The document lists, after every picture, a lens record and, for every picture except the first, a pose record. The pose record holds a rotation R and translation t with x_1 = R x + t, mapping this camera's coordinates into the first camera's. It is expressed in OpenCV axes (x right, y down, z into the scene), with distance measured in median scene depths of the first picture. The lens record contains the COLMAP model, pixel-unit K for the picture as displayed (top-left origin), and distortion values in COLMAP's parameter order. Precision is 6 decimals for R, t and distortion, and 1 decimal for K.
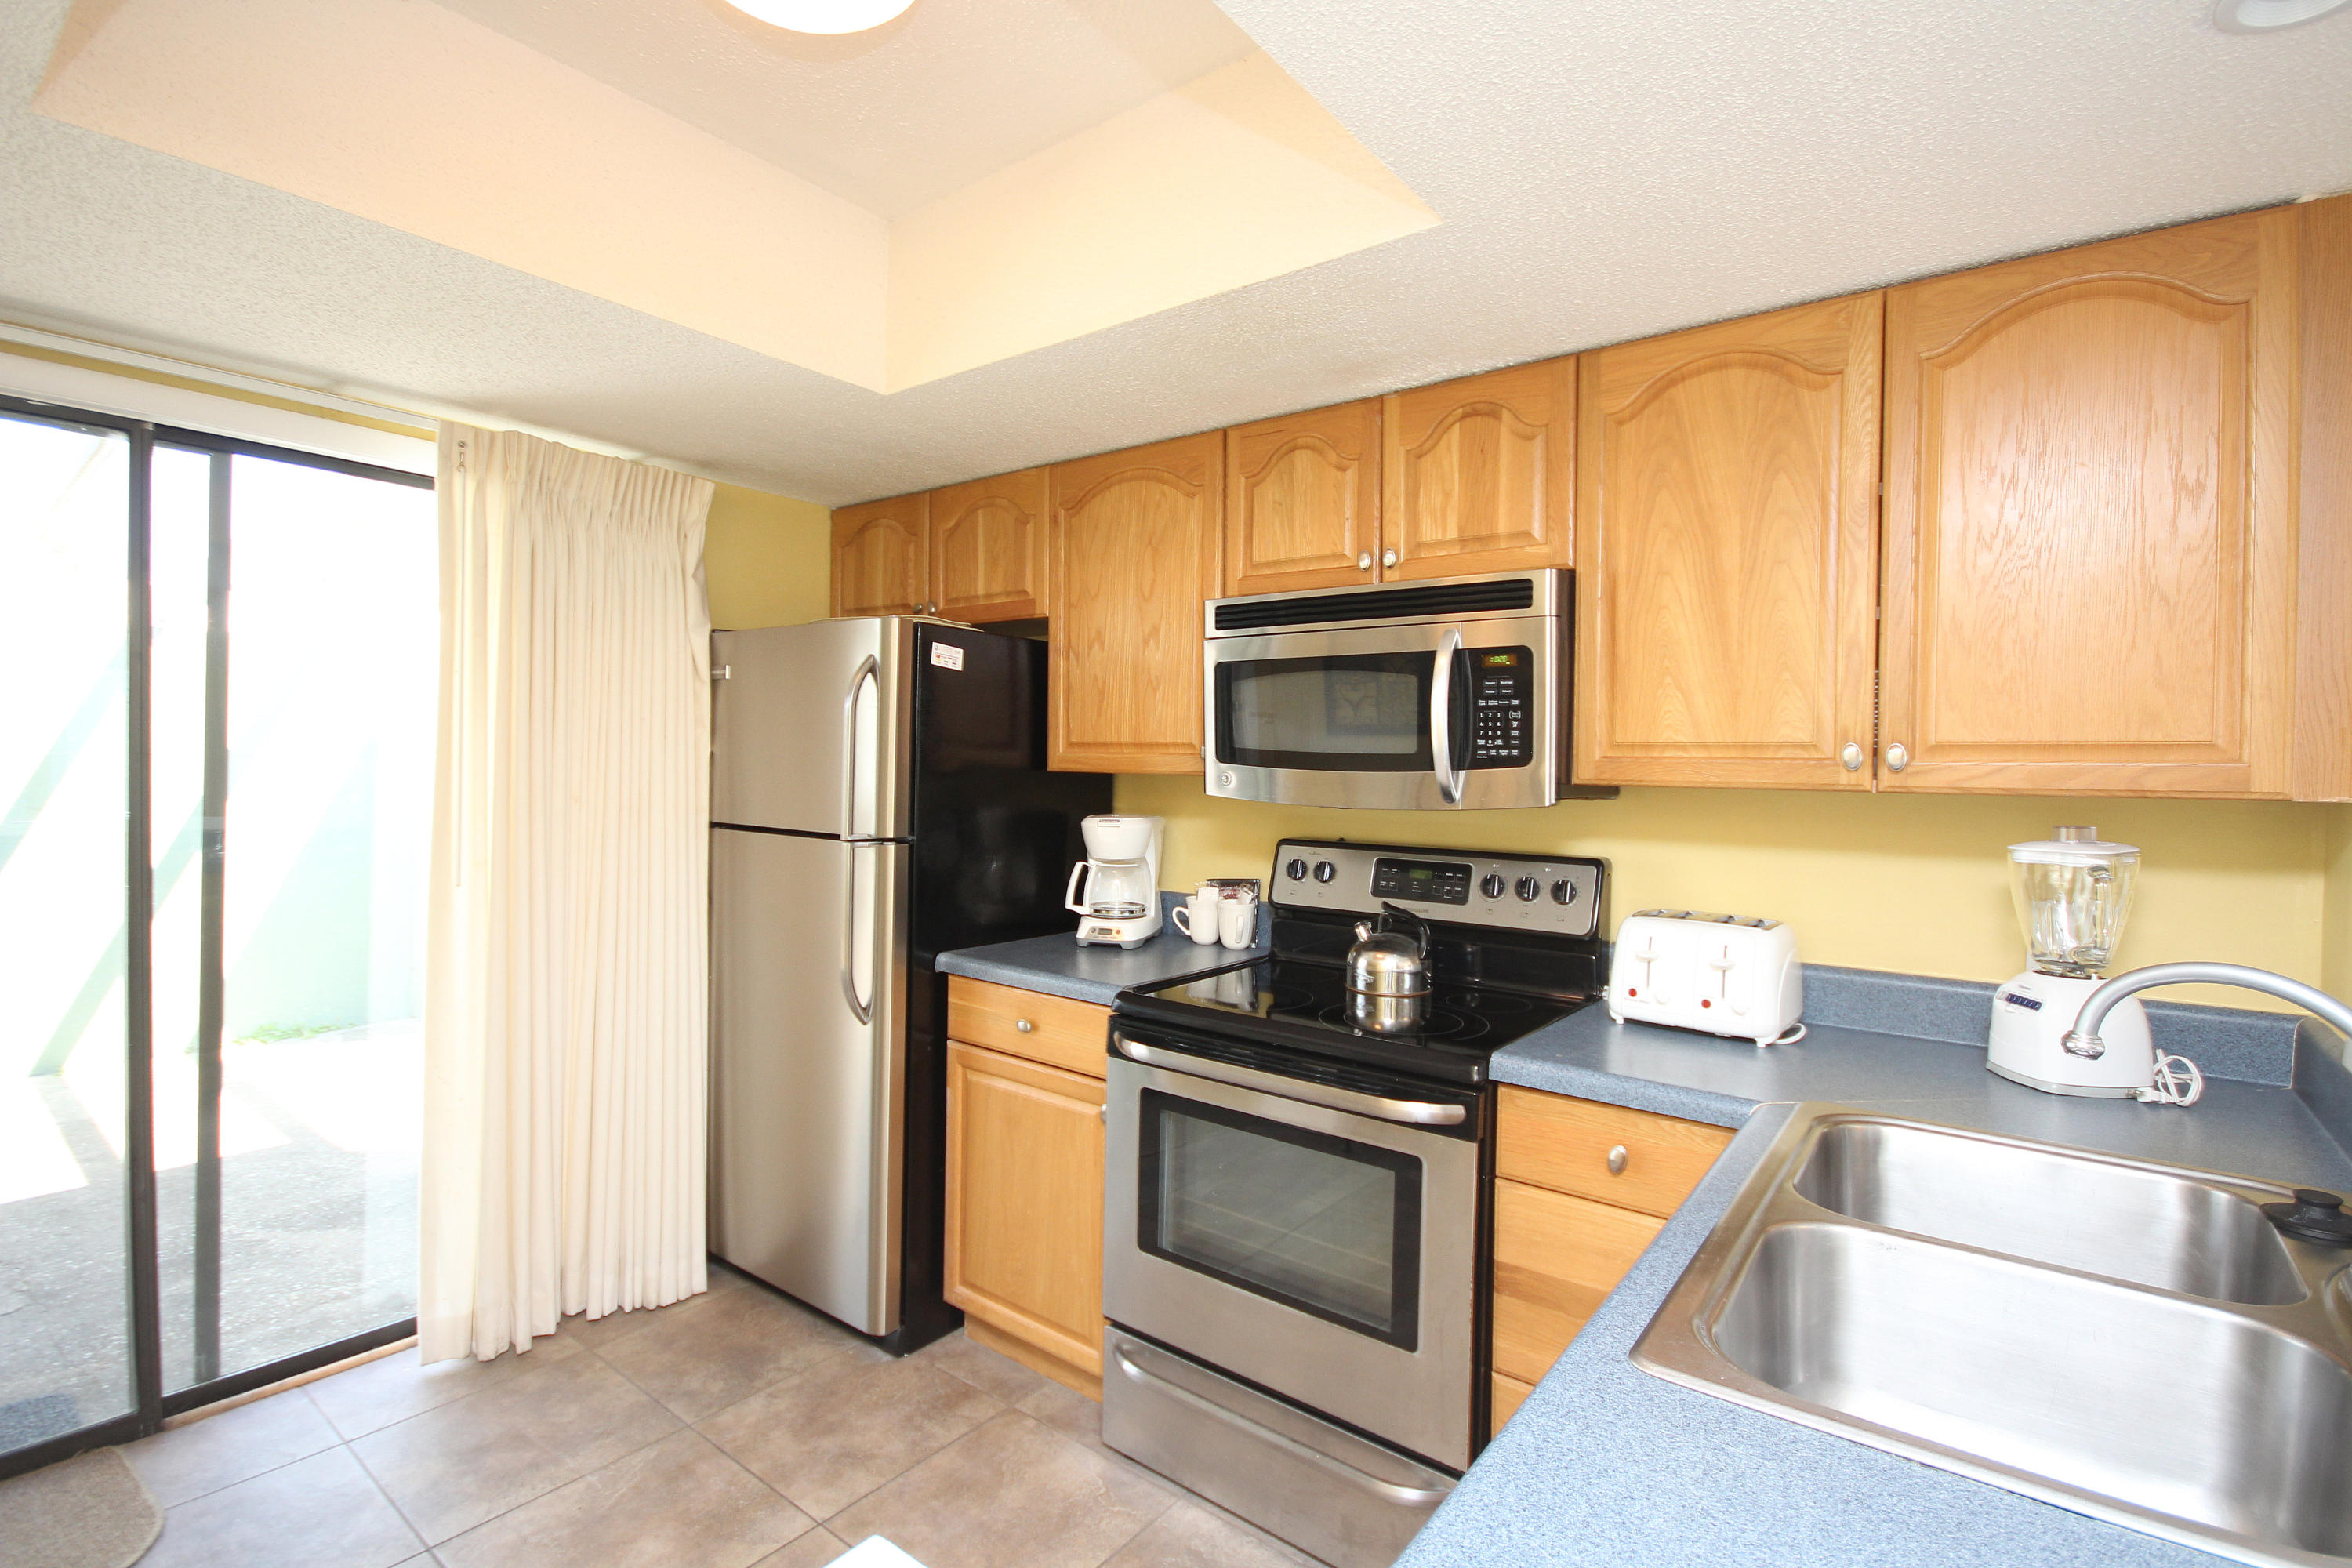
lens RADIAL K [[1083.5, 0, 1182.6], [0, 1083.5, 782.4], [0, 0, 1]] dist [-0.000772, -0.001229]
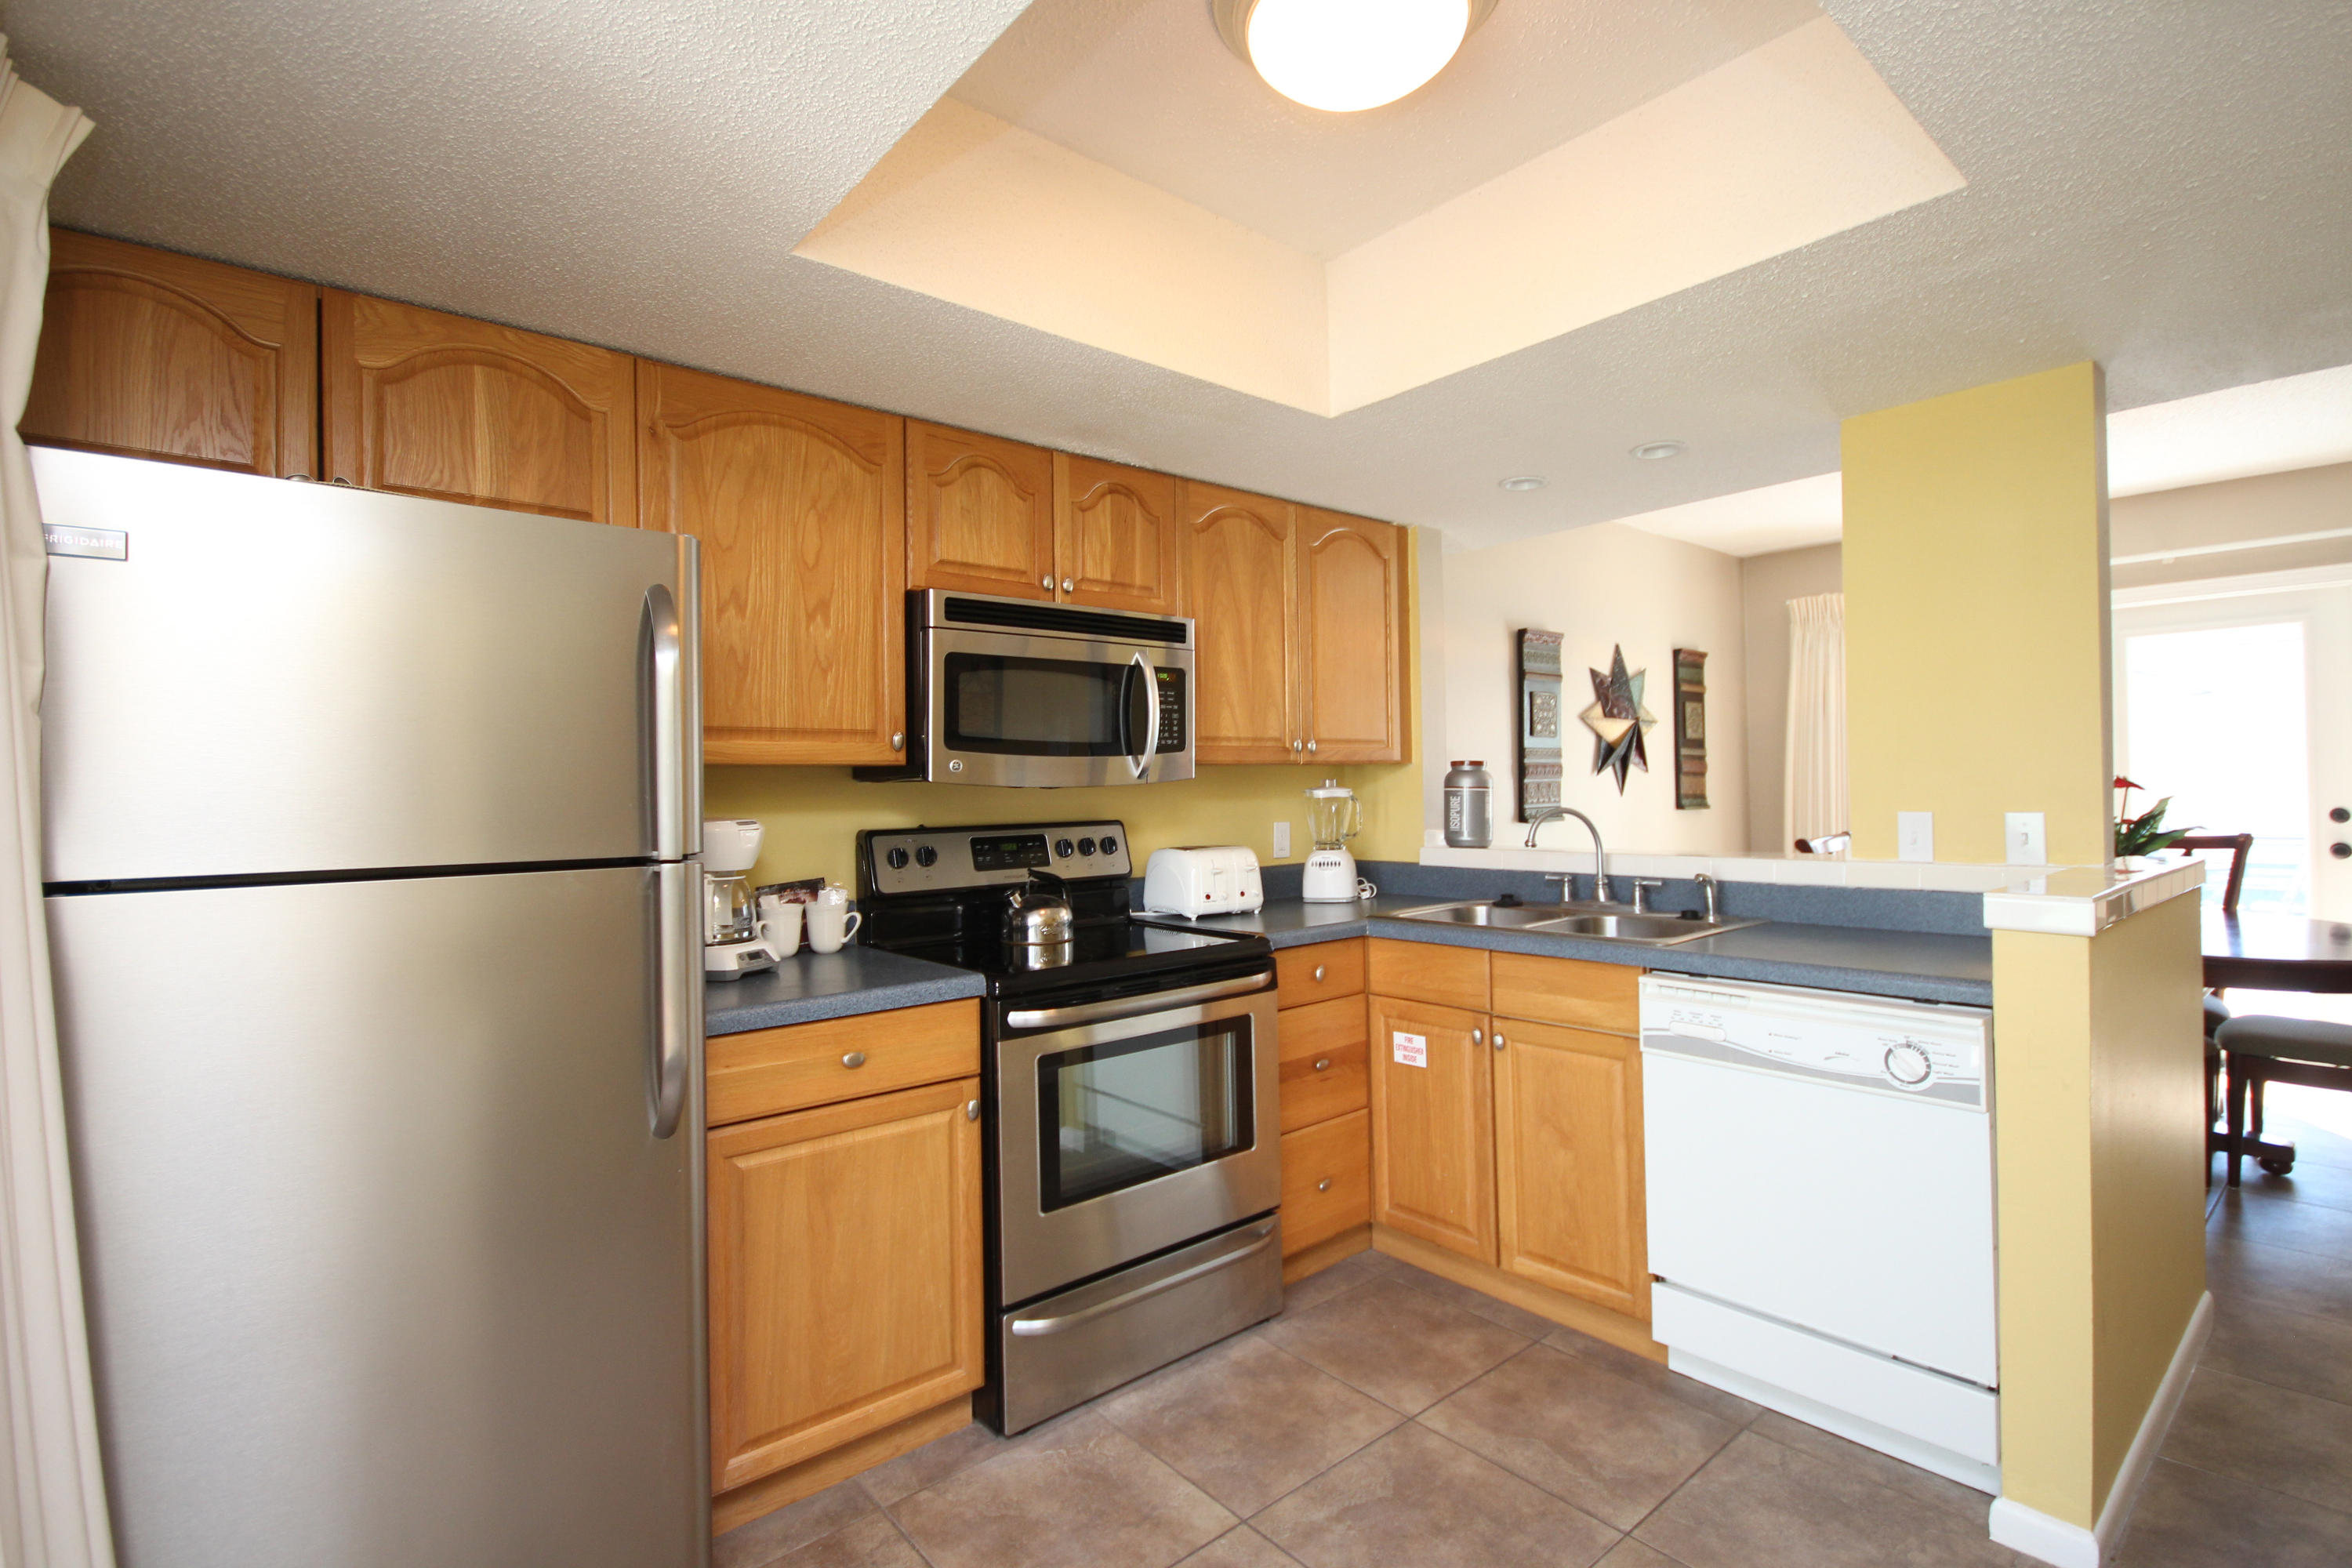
lens RADIAL K [[1083.5, 0, 1194.7], [0, 1083.5, 784.1], [0, 0, 1]] dist [-0.000772, -0.001229]
pose [[0.212746, -0.016443, 0.976969, -0.938548], [0.040575, 0.999145, 0.007981, 0.015607], [-0.976265, 0.037943, 0.213231, 0.571646]]
